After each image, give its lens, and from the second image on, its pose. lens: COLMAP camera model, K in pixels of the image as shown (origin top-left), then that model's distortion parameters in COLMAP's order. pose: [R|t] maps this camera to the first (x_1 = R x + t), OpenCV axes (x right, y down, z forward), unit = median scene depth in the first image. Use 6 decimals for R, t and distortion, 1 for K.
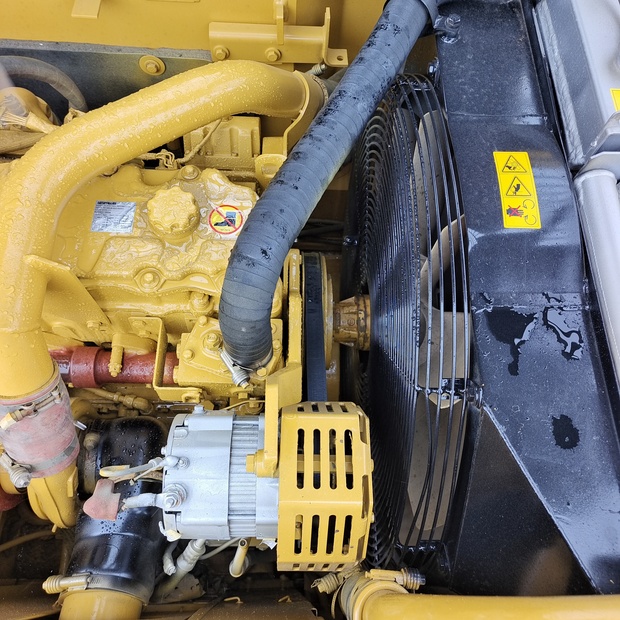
lens RADIAL K [[562.3, 0, 309.2], [0, 562.3, 311.3], [0, 0, 1]] dist [0.032304, 0.012040]
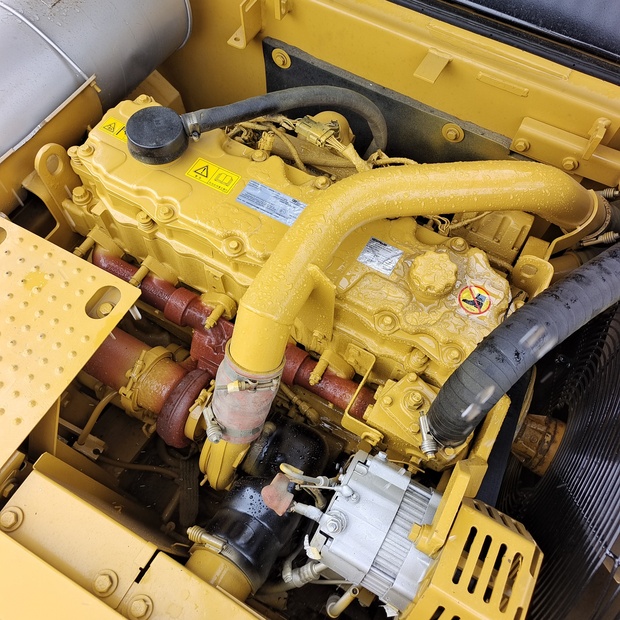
lens RADIAL K [[562.3, 0, 311.6], [0, 562.3, 309.7], [0, 0, 1]] dist [0.032304, 0.012040]
pose [[0.874205, 0.421330, -0.241344, -0.156084], [-0.437742, 0.898954, -0.016244, 0.002624], [0.210113, 0.119847, 0.970304, -0.075754]]
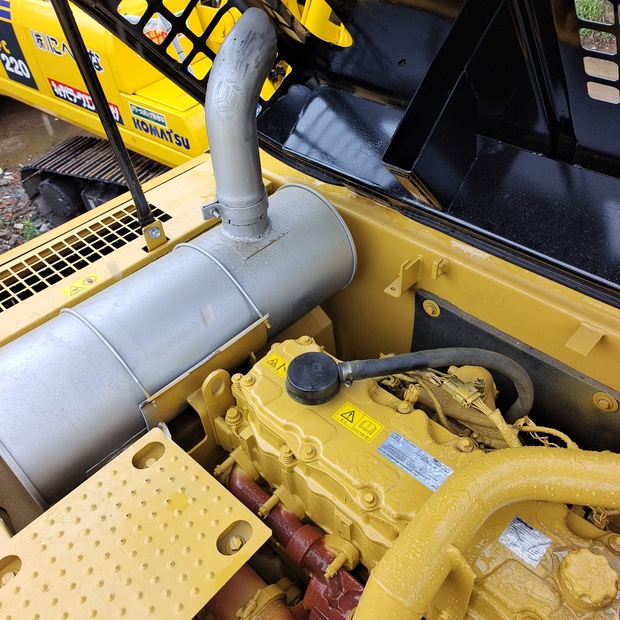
lens RADIAL K [[562.3, 0, 314.8], [0, 562.3, 311.3], [0, 0, 1]] dist [0.032304, 0.012040]
pose [[0.734113, 0.411801, -0.539905, -0.244401], [-0.584422, 0.788016, -0.193601, -0.074456], [0.345728, 0.457658, 0.819159, -0.152343]]
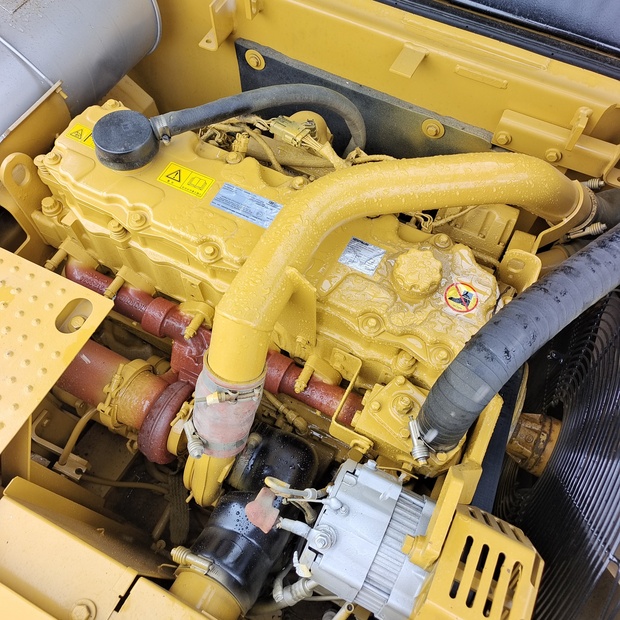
lens RADIAL K [[562.3, 0, 310.2], [0, 562.3, 309.3], [0, 0, 1]] dist [0.032304, 0.012040]
pose [[0.893414, 0.382540, -0.235530, -0.147585], [-0.400503, 0.915741, -0.031877, -0.003456], [0.203490, 0.122810, 0.971344, -0.030928]]
